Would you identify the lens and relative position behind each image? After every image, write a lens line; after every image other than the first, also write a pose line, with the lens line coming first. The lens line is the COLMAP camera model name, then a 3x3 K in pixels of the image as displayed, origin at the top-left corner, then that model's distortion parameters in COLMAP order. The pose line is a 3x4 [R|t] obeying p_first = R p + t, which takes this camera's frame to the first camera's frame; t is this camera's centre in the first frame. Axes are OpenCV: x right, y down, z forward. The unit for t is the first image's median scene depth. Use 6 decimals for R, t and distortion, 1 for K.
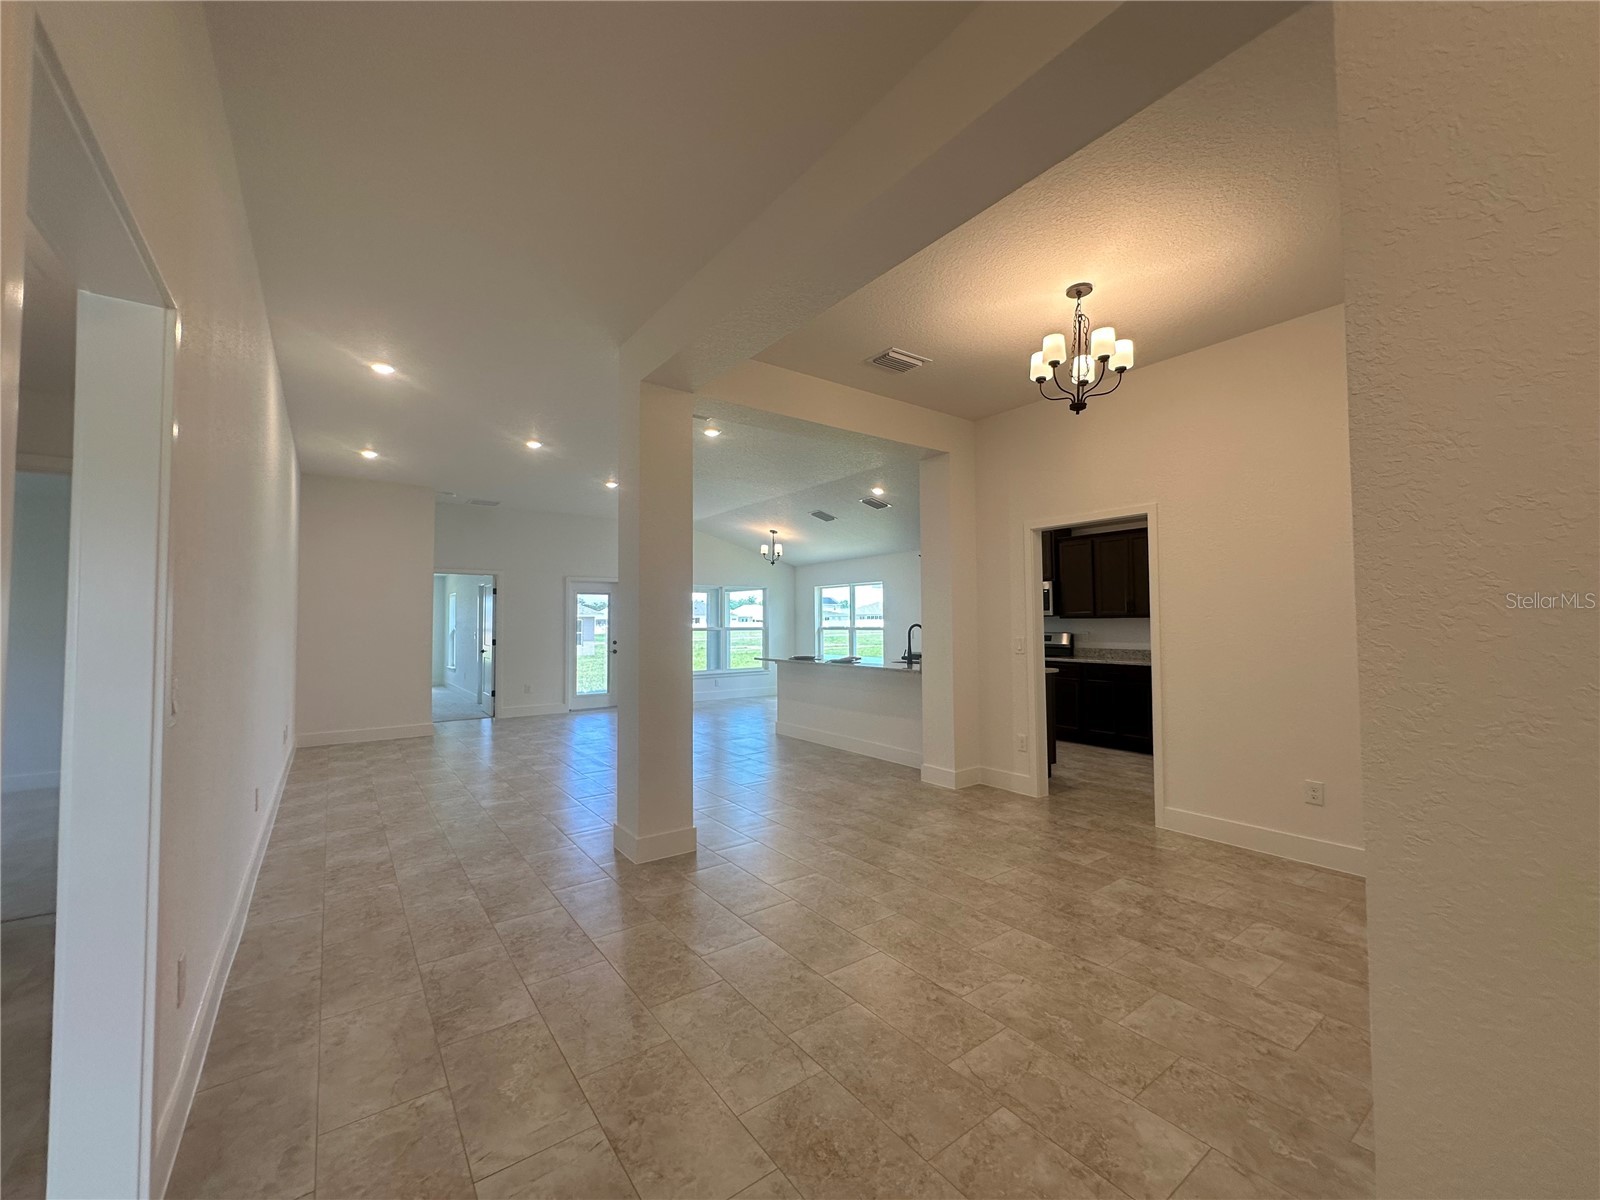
lens RADIAL K [[639.5, 0, 800.9], [0, 639.5, 597.8], [0, 0, 1]] dist [-0.003056, 0.000419]
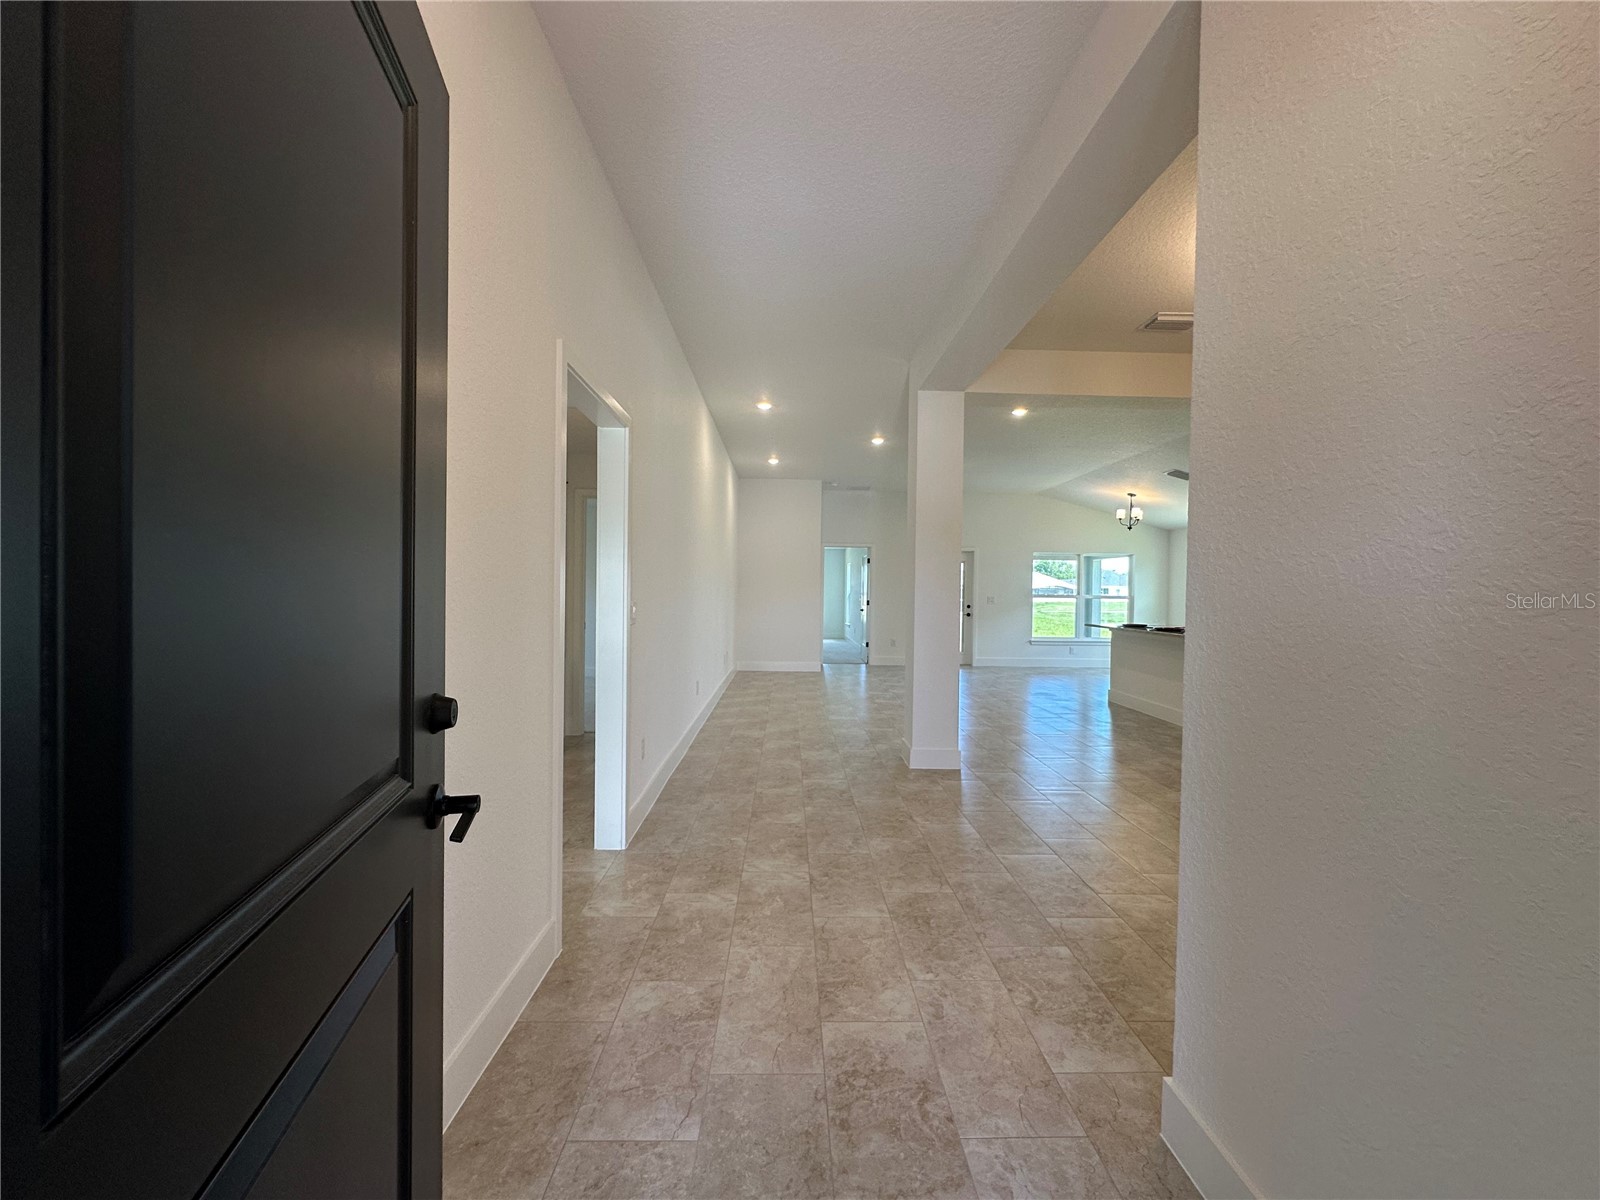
lens RADIAL K [[639.5, 0, 798.2], [0, 639.5, 601.1], [0, 0, 1]] dist [-0.003056, 0.000419]
pose [[0.814746, 0.025354, -0.579263, 0.314218], [0.005567, 0.998655, 0.051541, 0.006888], [0.579791, -0.045218, 0.813509, -0.185642]]
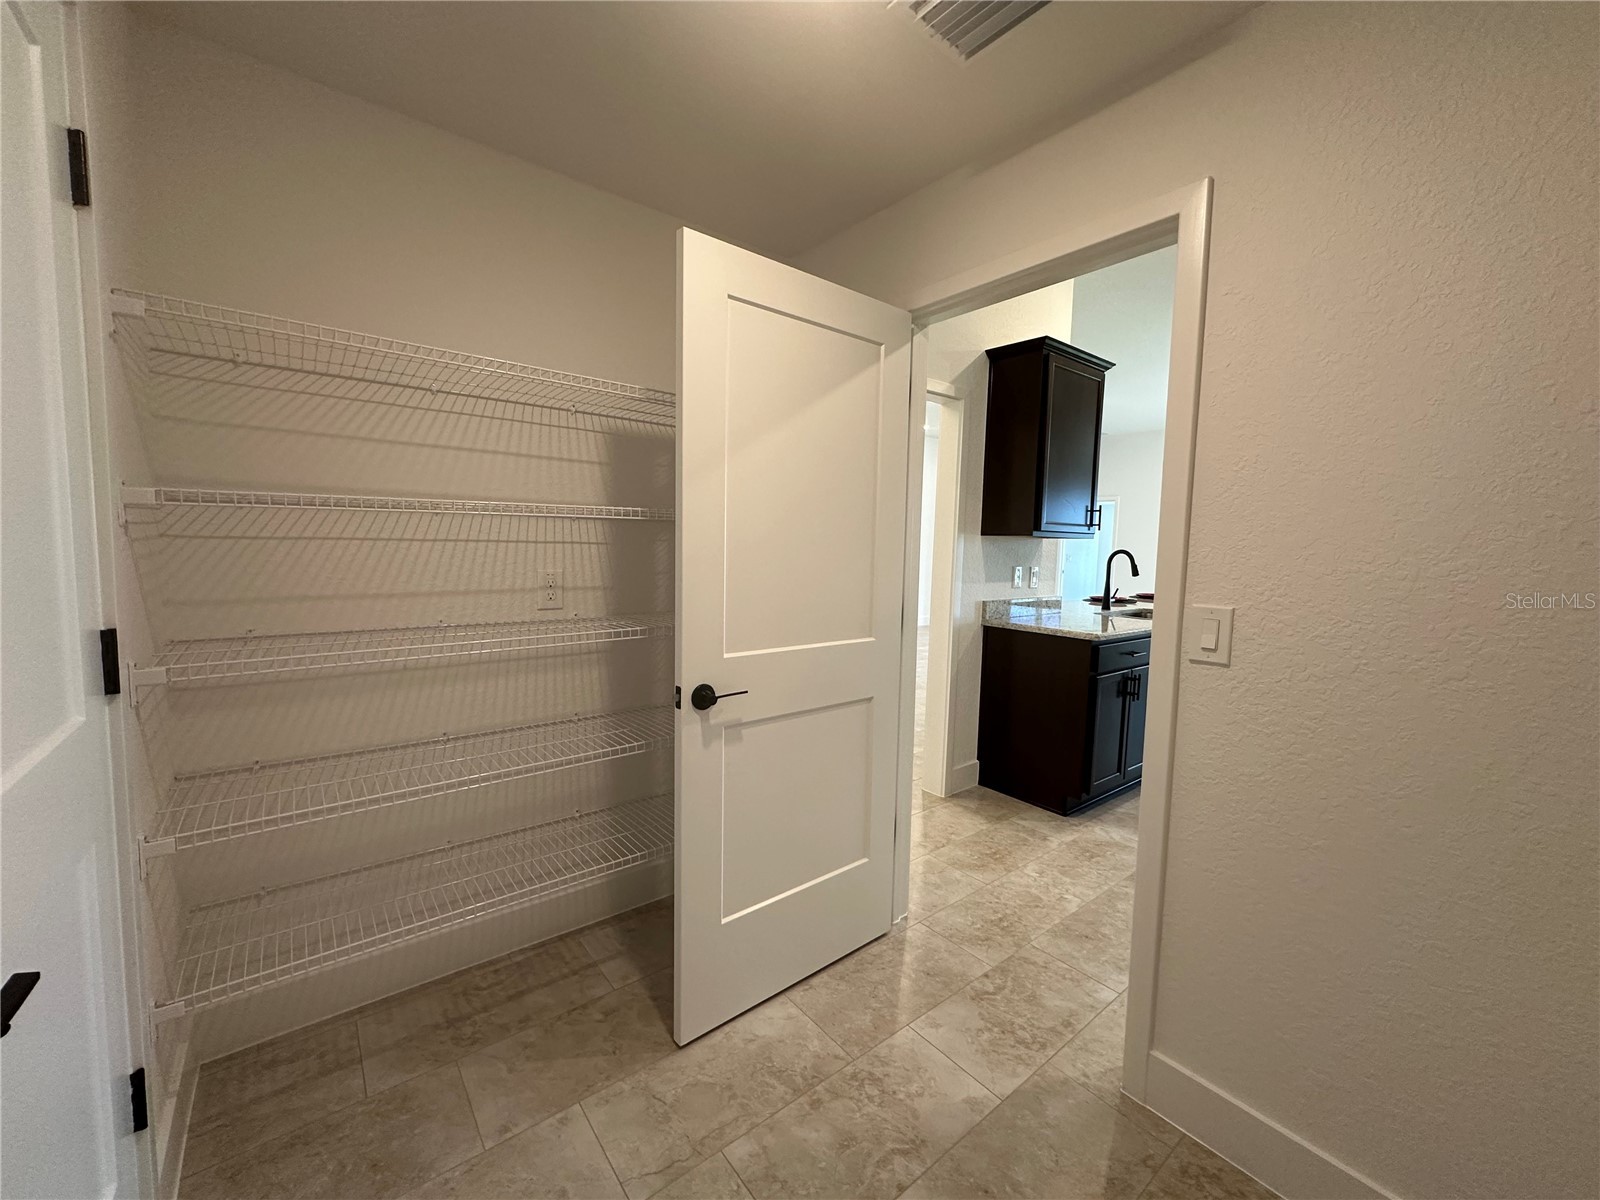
lens RADIAL K [[639.5, 0, 809.7], [0, 639.5, 590.3], [0, 0, 1]] dist [-0.003056, 0.000419]
pose [[-0.049016, -0.077229, 0.995808, -0.221404], [-0.063190, 0.995249, 0.074075, 0.016297], [-0.996797, -0.059294, -0.053663, 0.500448]]
